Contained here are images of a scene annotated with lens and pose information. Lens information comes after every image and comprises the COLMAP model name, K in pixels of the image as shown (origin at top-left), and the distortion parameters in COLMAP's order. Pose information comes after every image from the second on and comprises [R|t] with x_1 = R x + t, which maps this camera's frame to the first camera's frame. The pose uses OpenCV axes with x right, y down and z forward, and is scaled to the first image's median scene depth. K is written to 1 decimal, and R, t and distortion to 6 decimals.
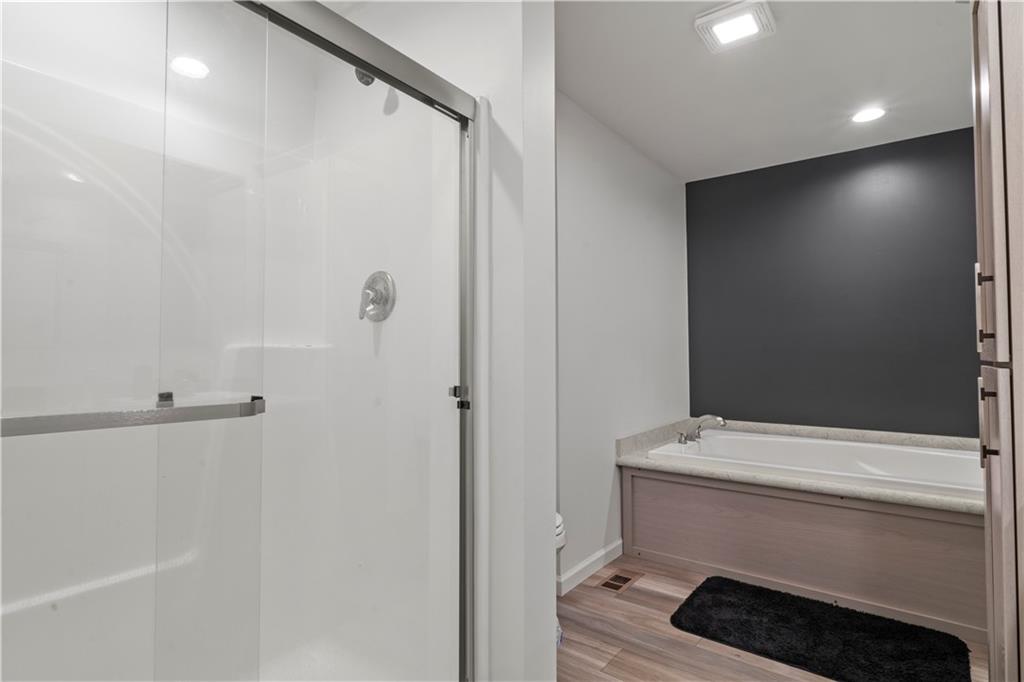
lens RADIAL K [[531.4, 0, 512.0], [0, 531.4, 341.0], [0, 0, 1]] dist [-0.003127, -0.000852]
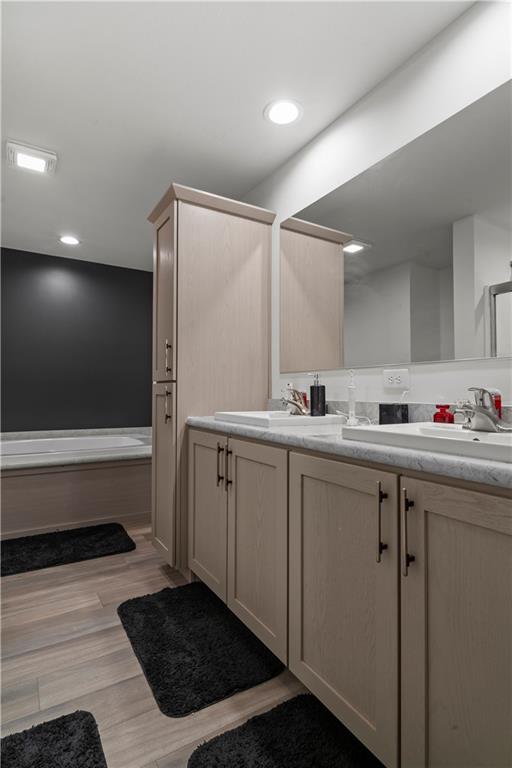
lens RADIAL K [[398.6, 0, 256.0], [0, 398.6, 384.0], [0, 0, 1]] dist [-0.003127, -0.000852]
pose [[0.357179, 0.020665, 0.933807, -0.401367], [-0.026456, 0.999578, -0.012001, 0.040228], [-0.933661, -0.020419, 0.357575, -0.021761]]
